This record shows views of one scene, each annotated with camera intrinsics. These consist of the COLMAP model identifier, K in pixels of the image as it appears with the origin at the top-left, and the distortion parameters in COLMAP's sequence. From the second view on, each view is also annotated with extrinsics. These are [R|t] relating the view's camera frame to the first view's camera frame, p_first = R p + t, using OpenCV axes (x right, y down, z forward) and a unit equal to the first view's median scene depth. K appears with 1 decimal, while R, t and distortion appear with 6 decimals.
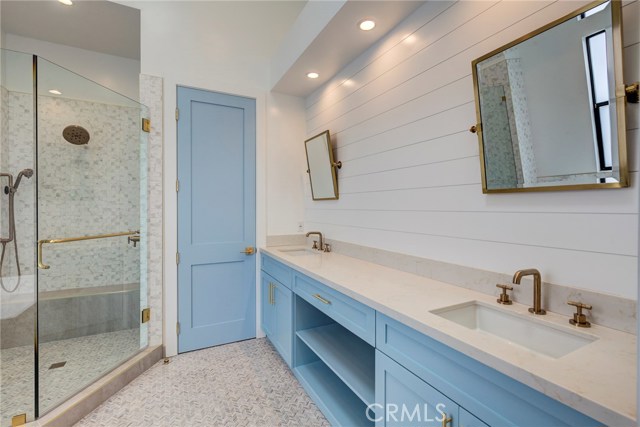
lens RADIAL K [[291.5, 0, 325.5], [0, 291.5, 209.3], [0, 0, 1]] dist [-0.006694, 0.002998]
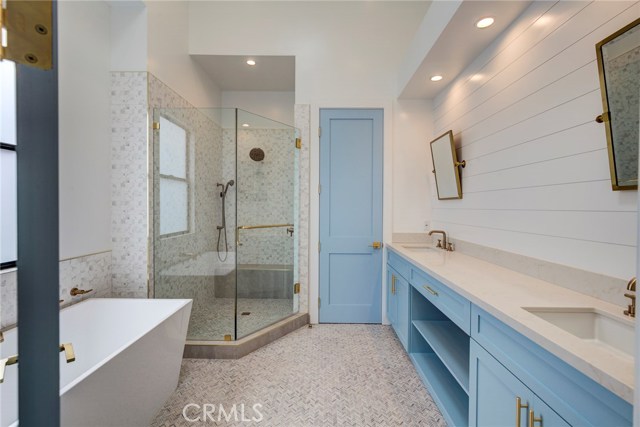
lens RADIAL K [[291.5, 0, 320.8], [0, 291.5, 211.5], [0, 0, 1]] dist [-0.006694, 0.002998]
pose [[0.879591, 0.011892, -0.475582, 0.096036], [-0.008415, 0.999920, 0.009441, 0.004276], [0.475657, -0.004302, 0.879621, -0.103304]]
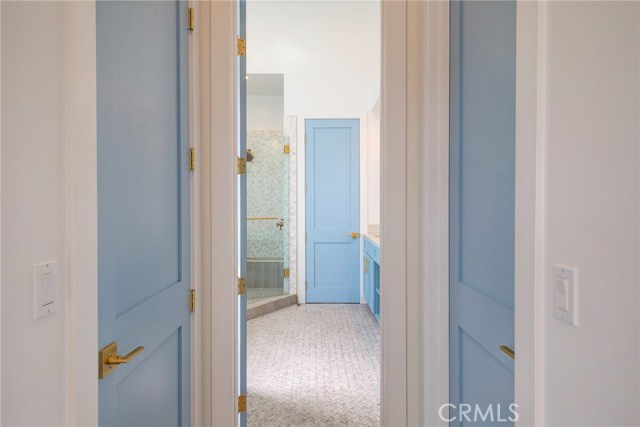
lens RADIAL K [[368.2, 0, 323.7], [0, 368.2, 206.7], [0, 0, 1]] dist [0.042376, 0.000205]
pose [[0.897113, 0.001884, -0.441798, 0.407477], [-0.000451, 0.999994, 0.003349, 0.008843], [0.441801, -0.002805, 0.897109, -0.647461]]
